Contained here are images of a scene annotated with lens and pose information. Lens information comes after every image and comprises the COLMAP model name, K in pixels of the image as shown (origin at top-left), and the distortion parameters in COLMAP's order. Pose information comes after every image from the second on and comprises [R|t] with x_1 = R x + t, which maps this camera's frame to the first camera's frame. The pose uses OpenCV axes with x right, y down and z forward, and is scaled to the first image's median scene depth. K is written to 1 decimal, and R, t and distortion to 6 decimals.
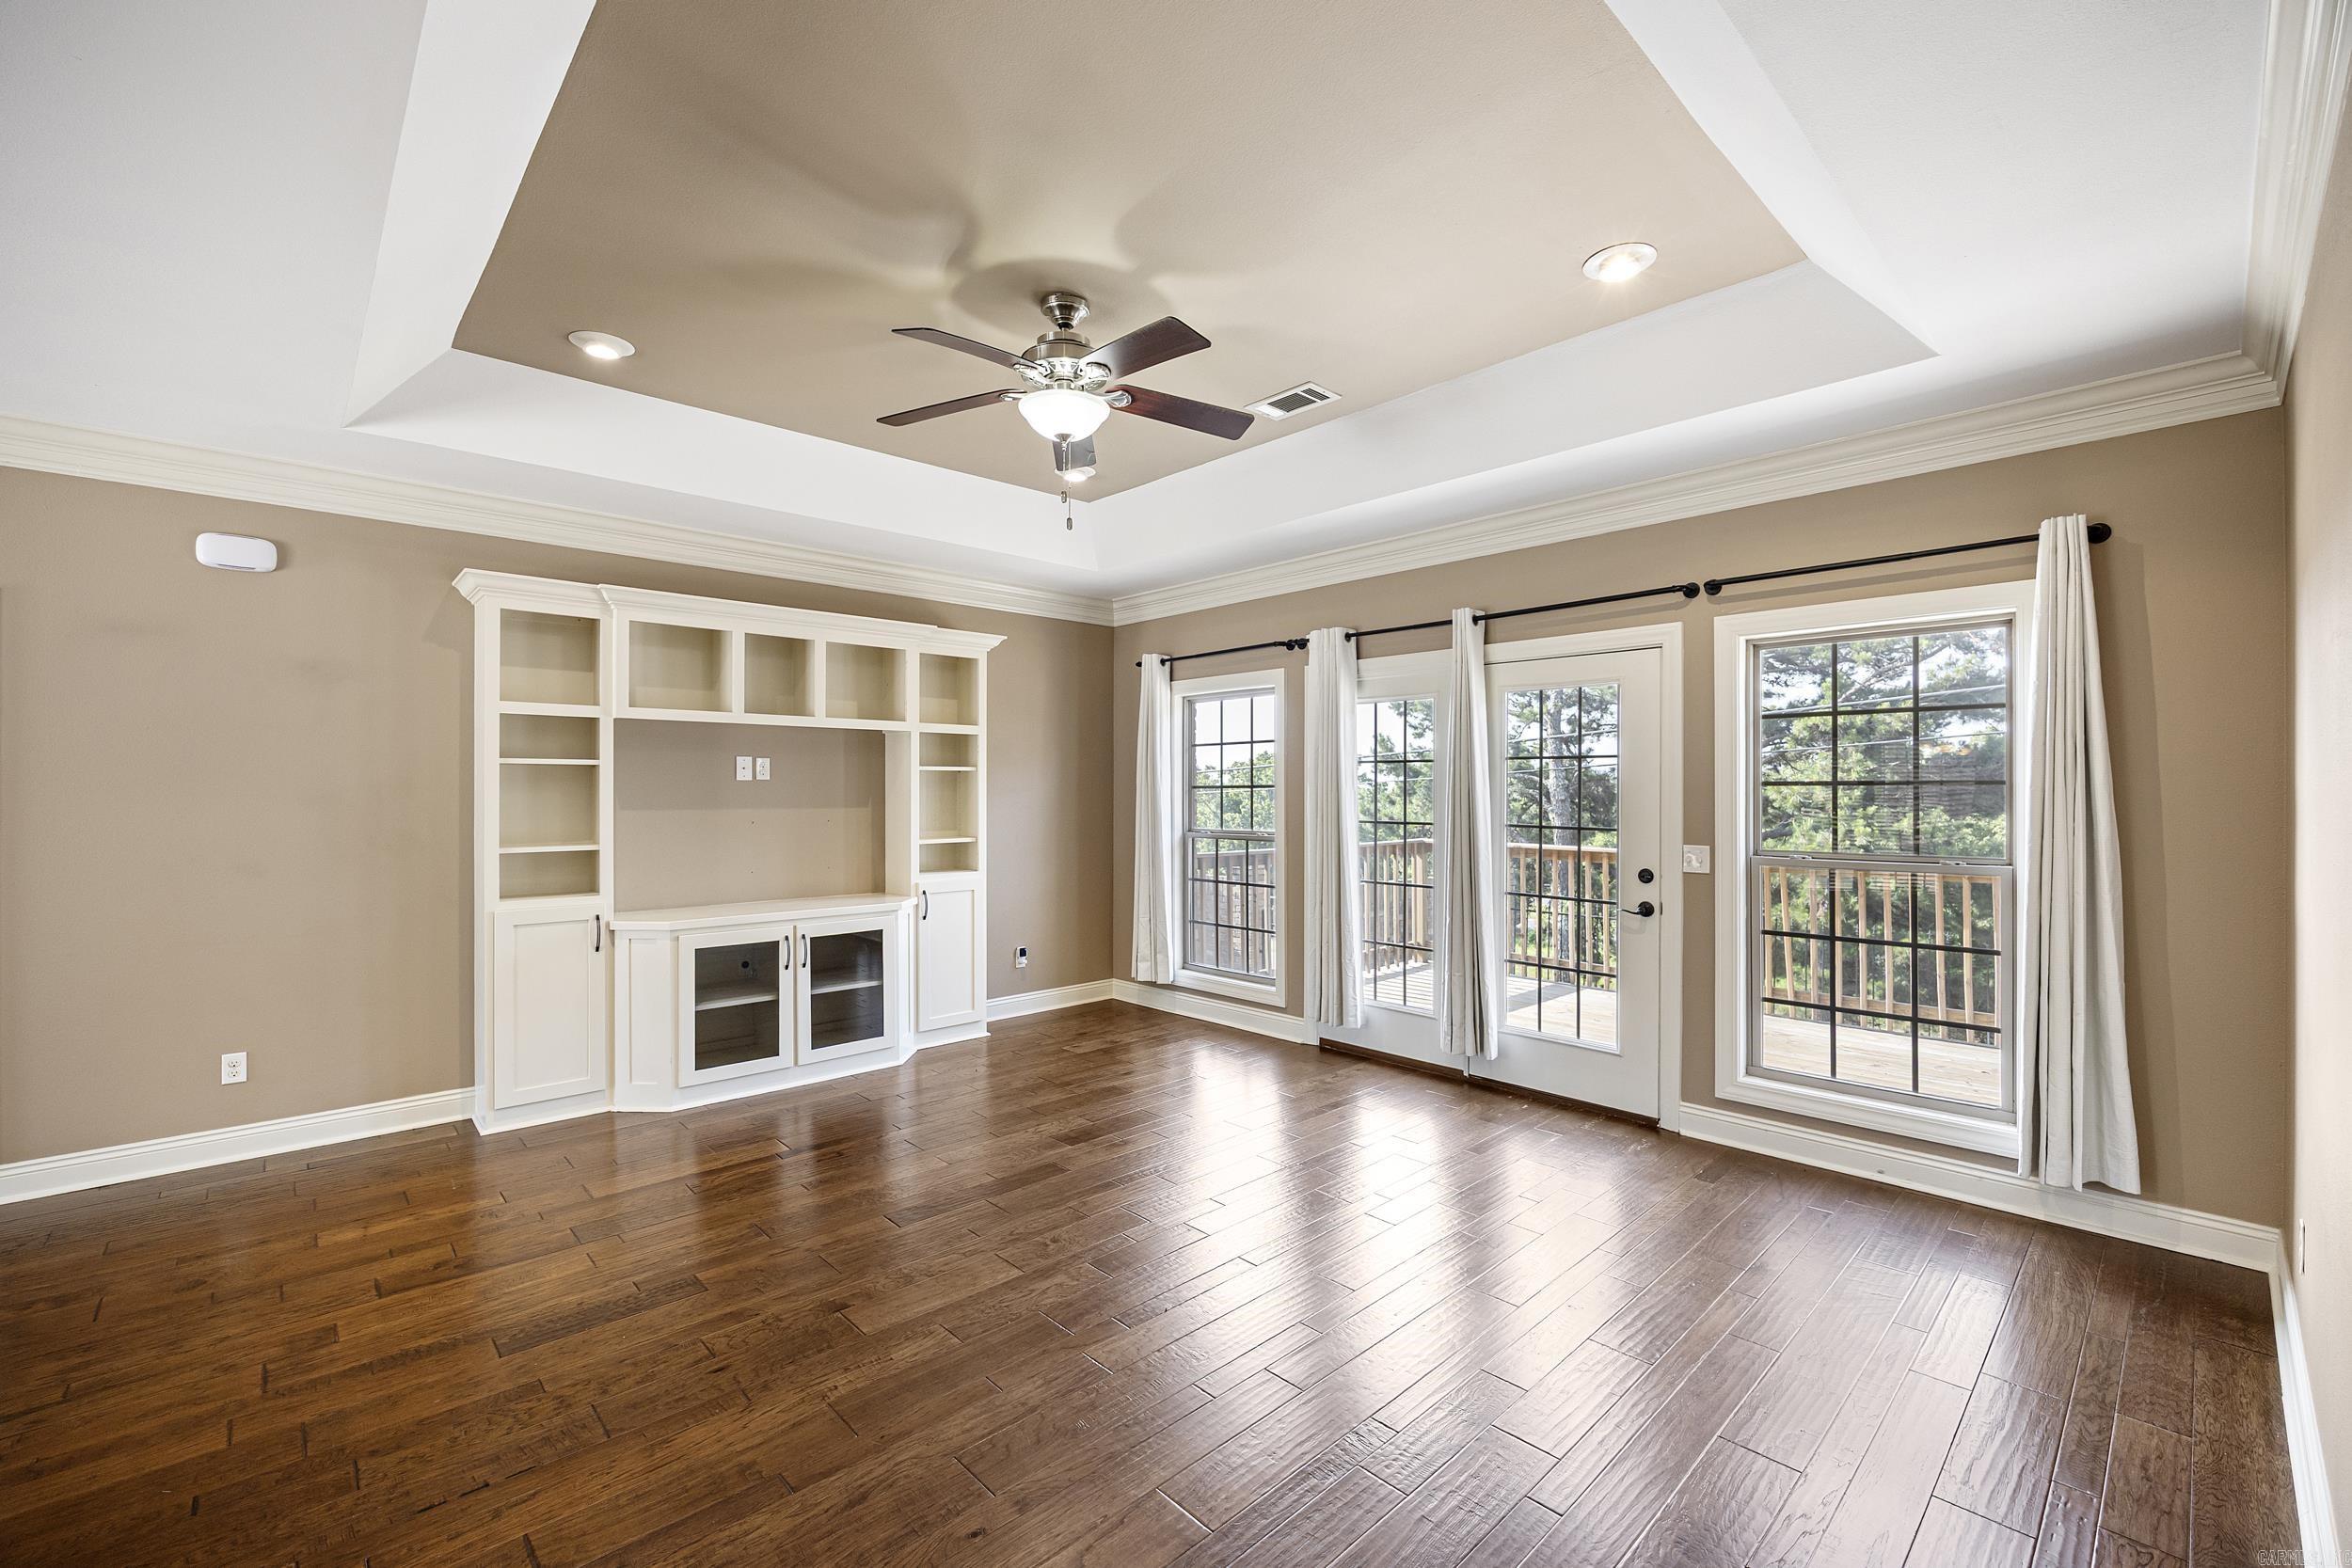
lens RADIAL K [[981.6, 0, 1203.8], [0, 981.6, 778.4], [0, 0, 1]] dist [-0.013337, -0.000124]
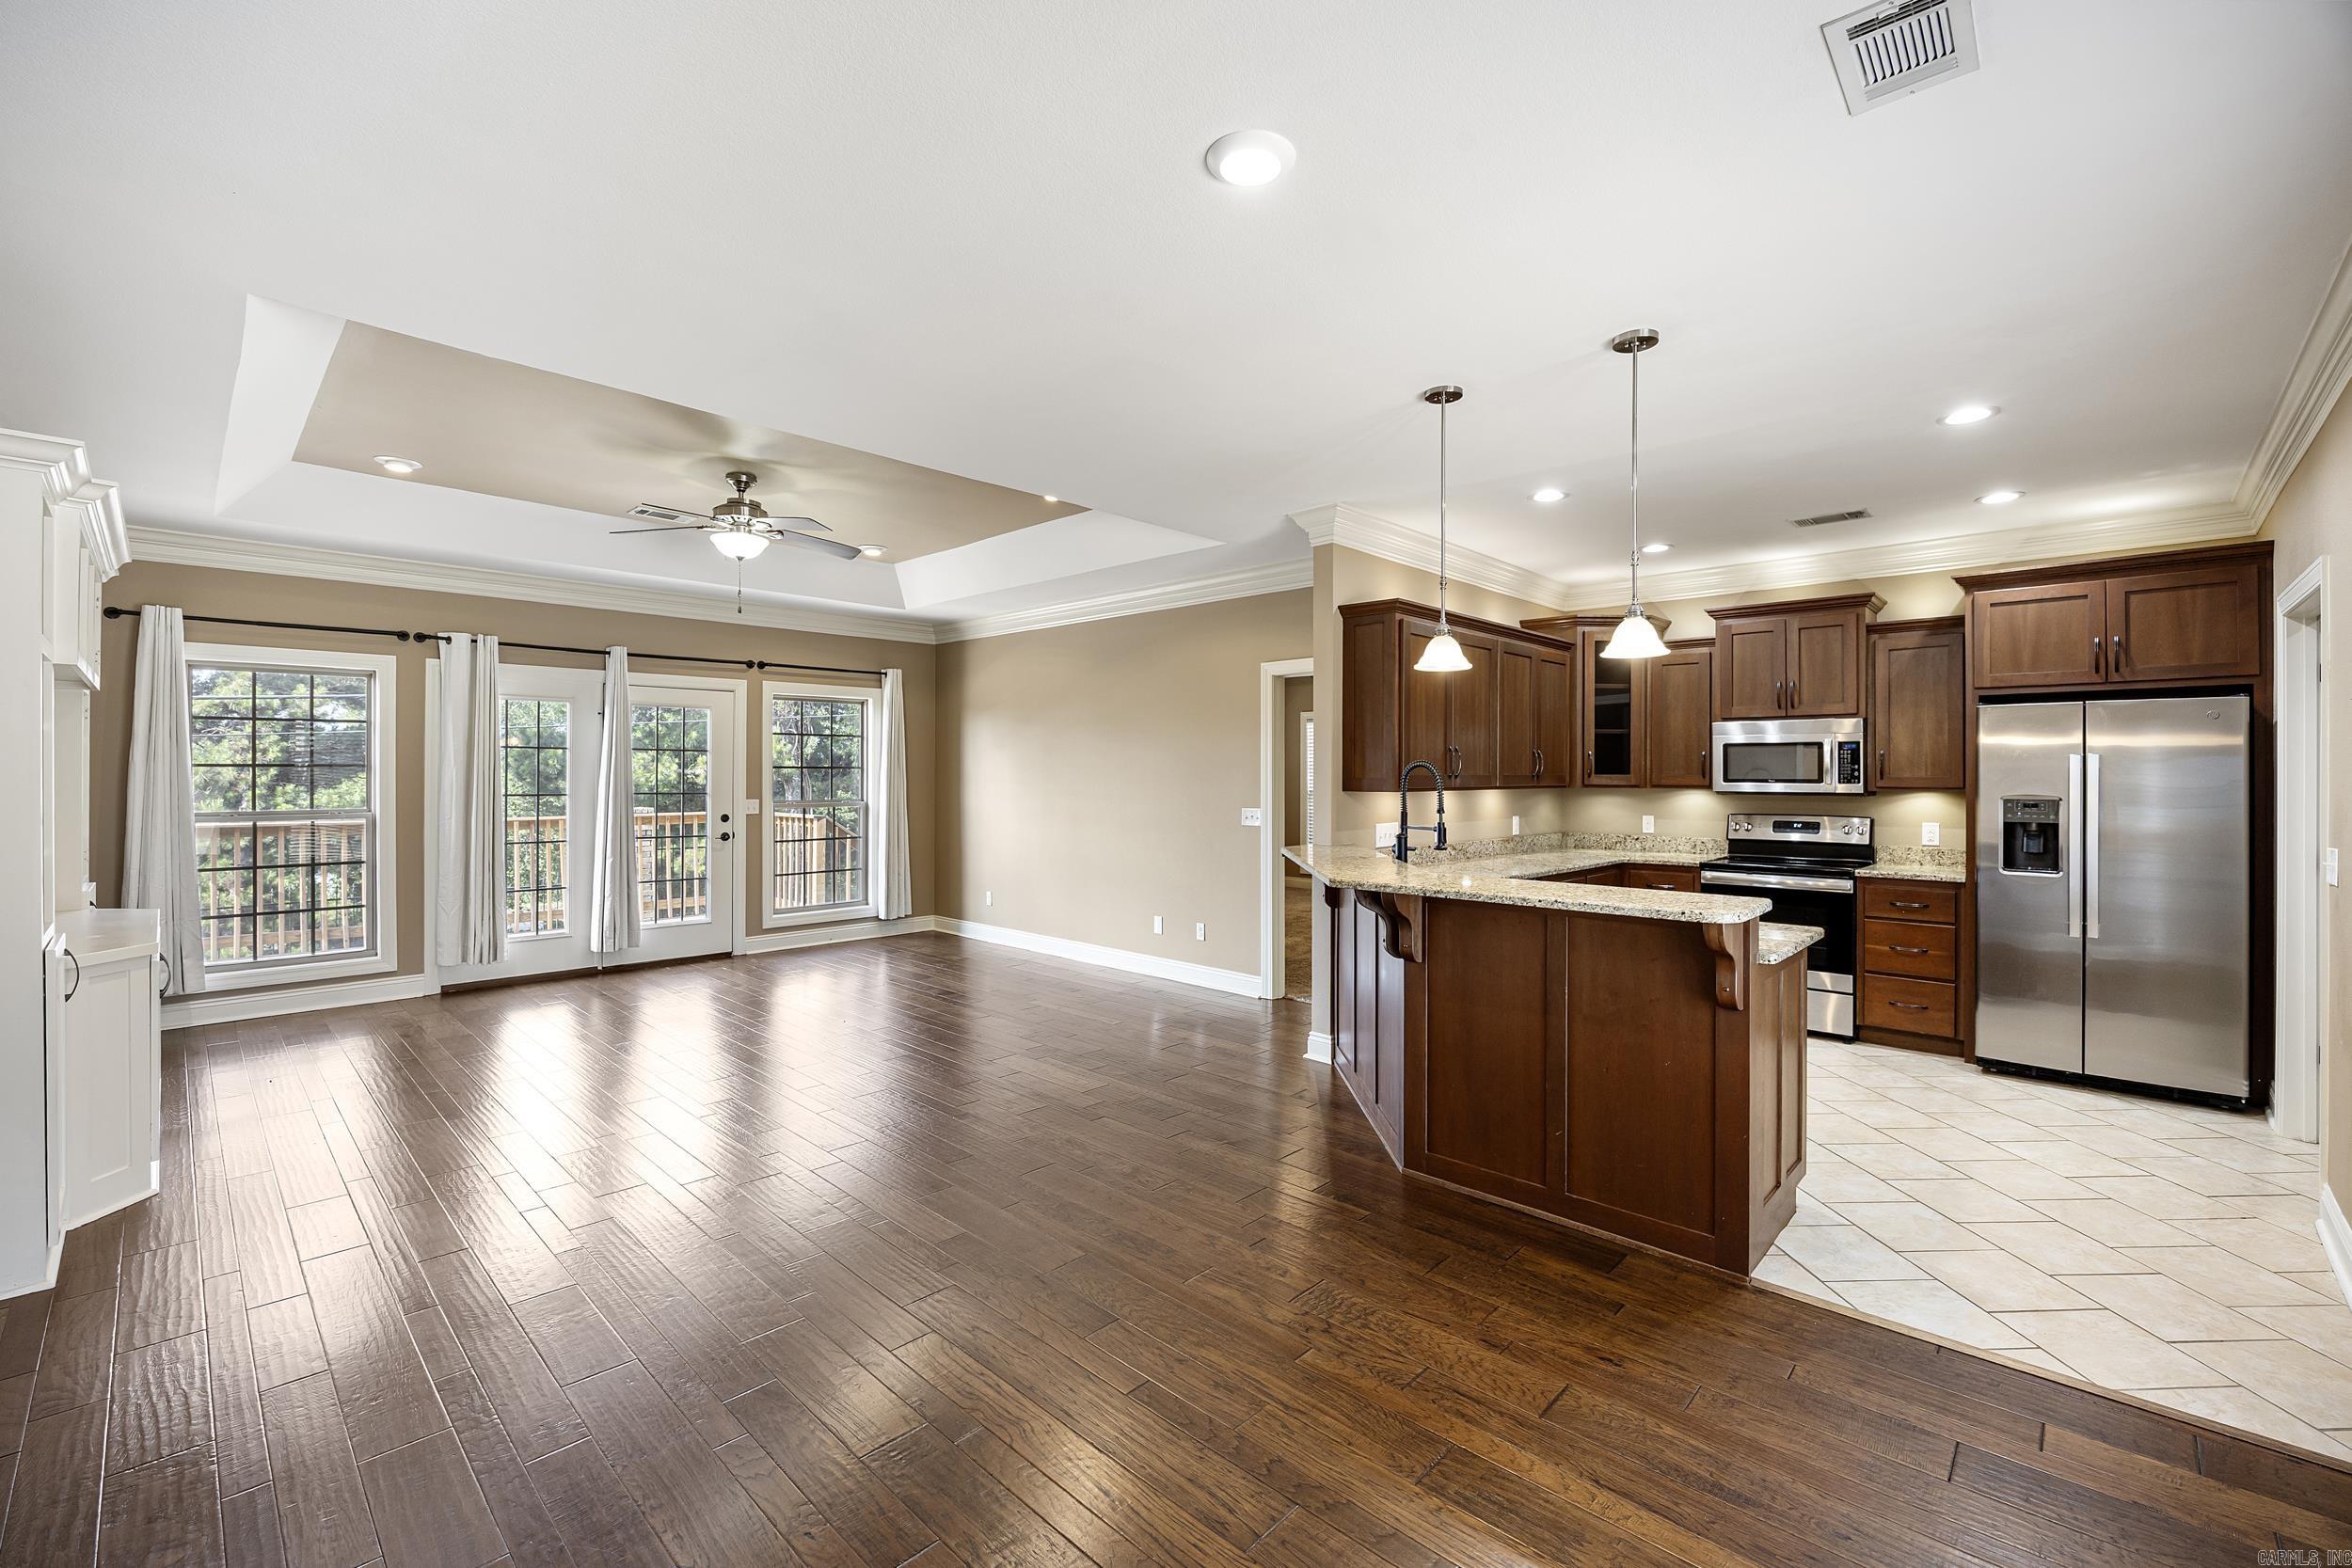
lens RADIAL K [[981.6, 0, 1203.8], [0, 981.6, 778.4], [0, 0, 1]] dist [-0.013337, -0.000124]
pose [[-0.060956, -0.005235, 0.998127, -1.213082], [-0.014795, 0.999881, 0.004341, 0.004954], [-0.998031, -0.014503, -0.061026, 0.206066]]
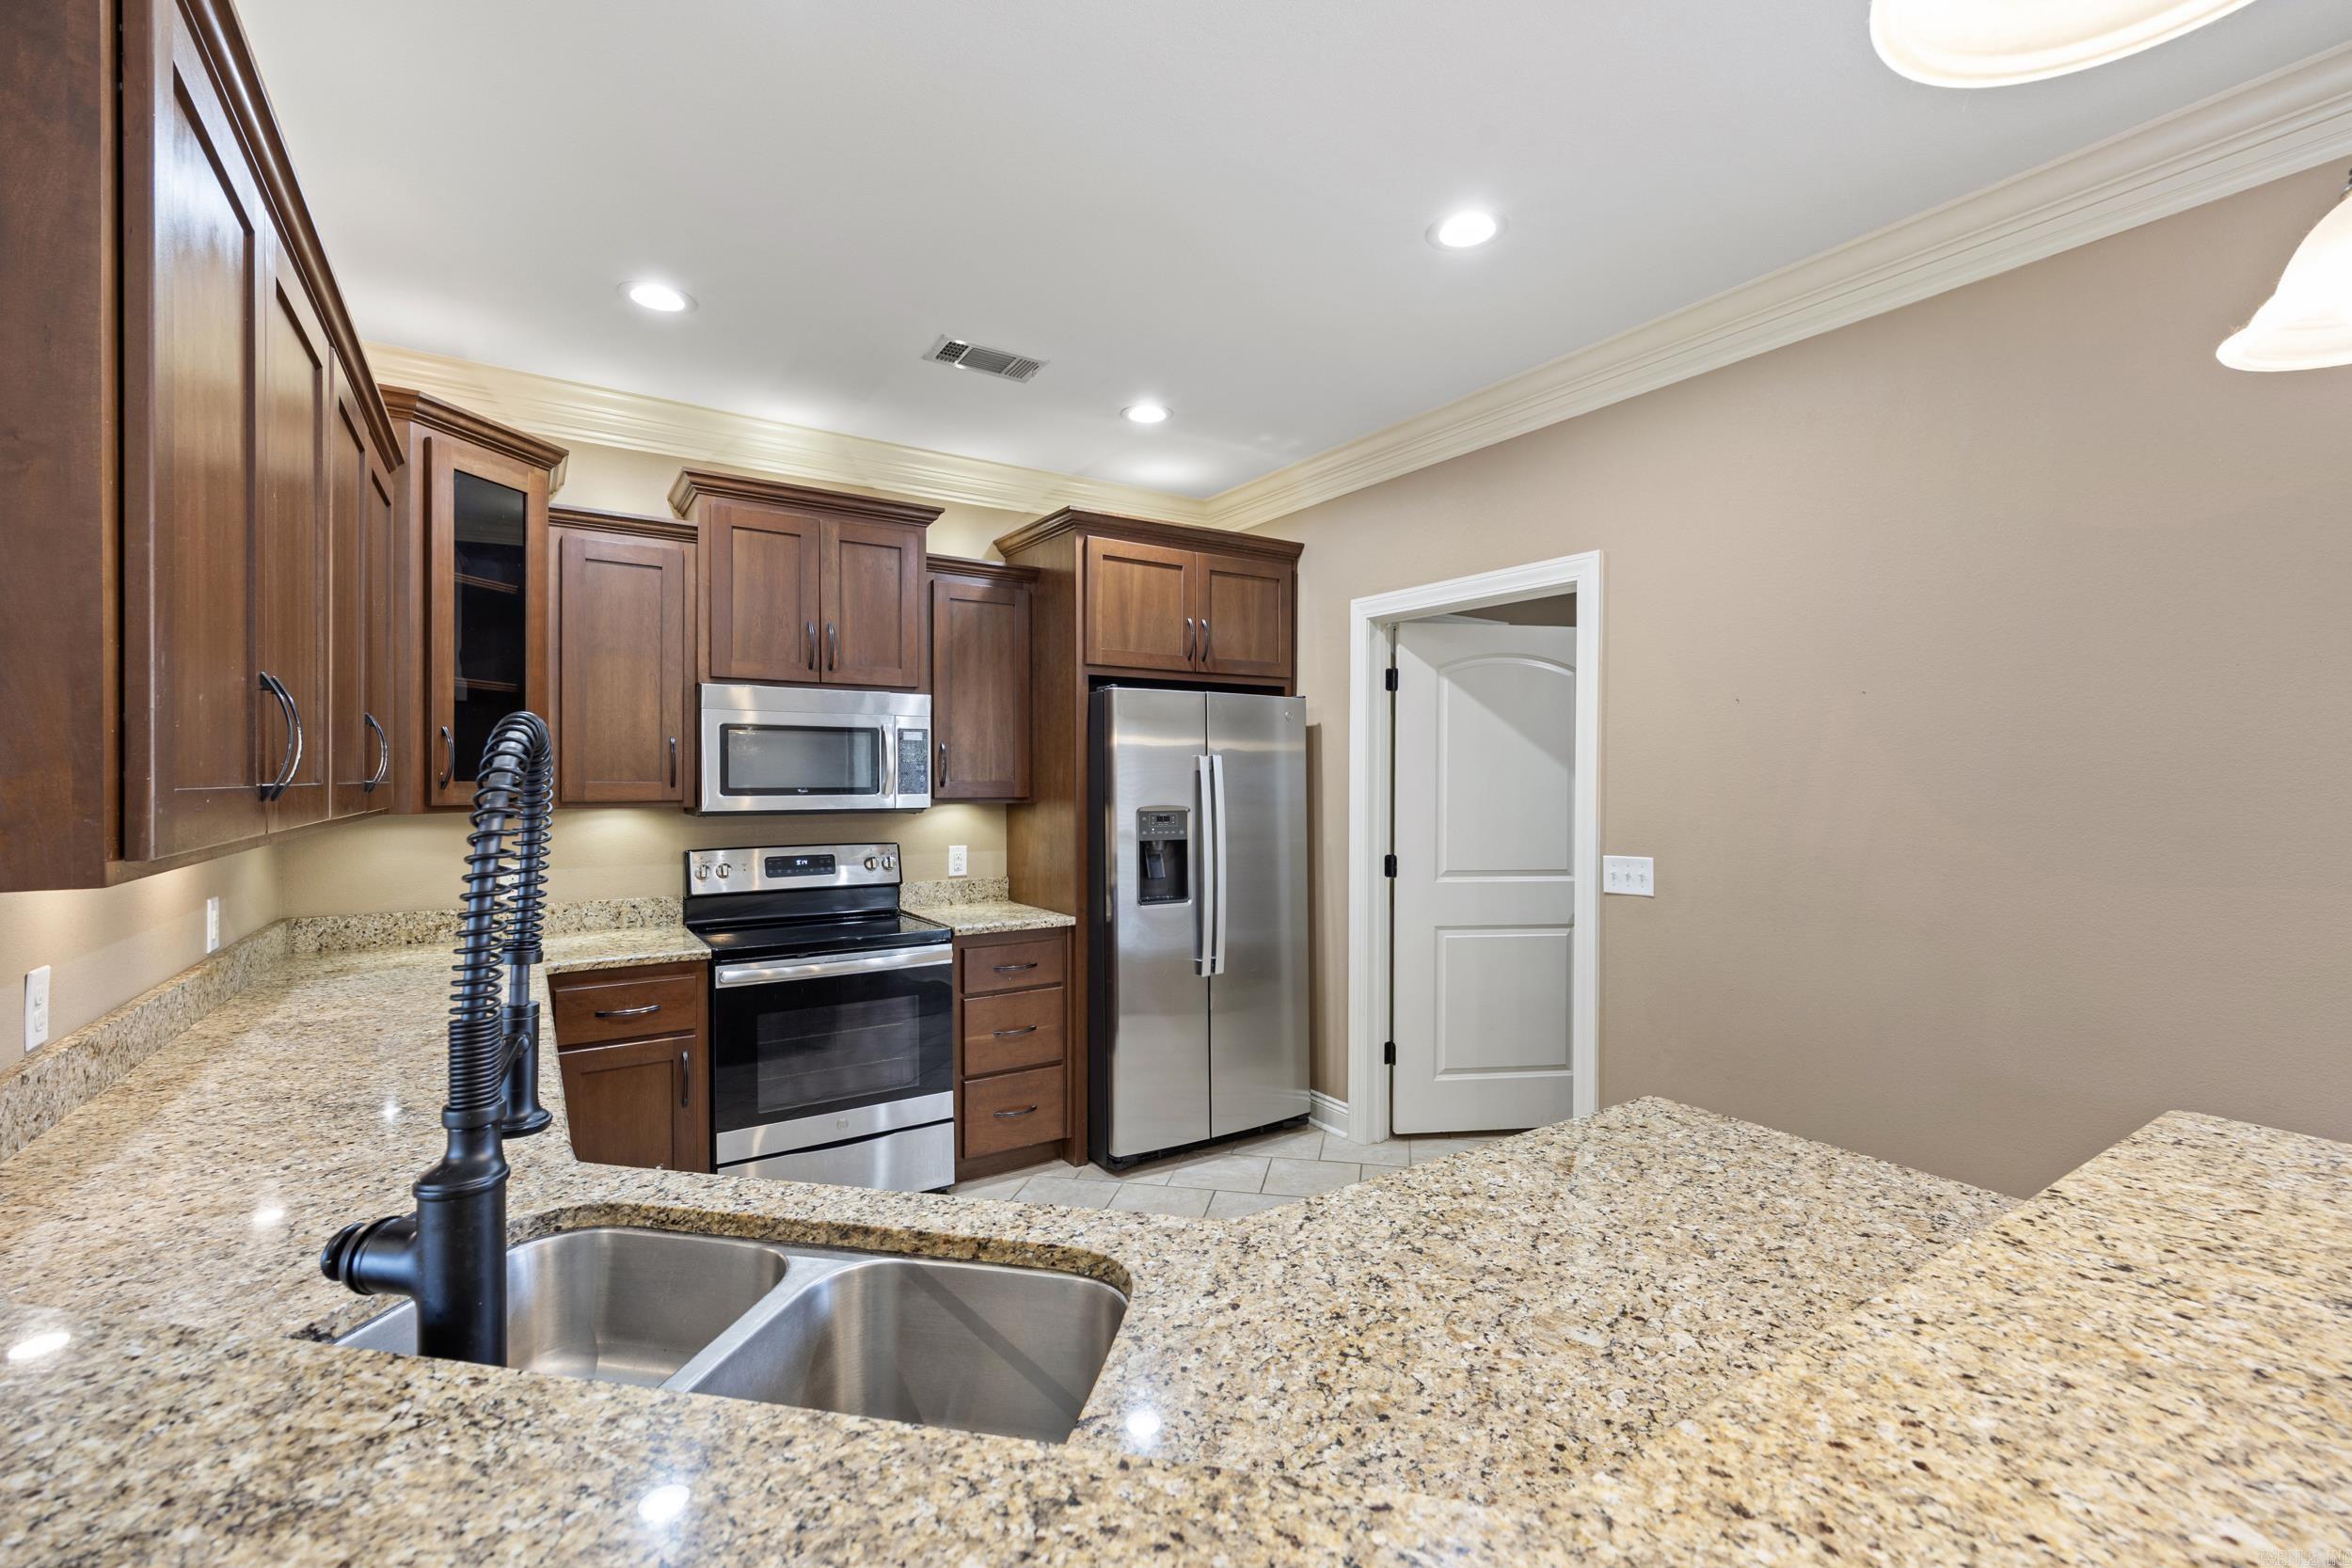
lens RADIAL K [[997.9, 0, 1181.6], [0, 997.9, 792.2], [0, 0, 1]] dist [0.002743, 0.000808]
pose [[-0.983168, -0.003203, 0.182674, -0.461743], [-0.002984, 0.999994, 0.001477, 0.001851], [-0.182678, 0.000907, -0.983172, 0.094377]]
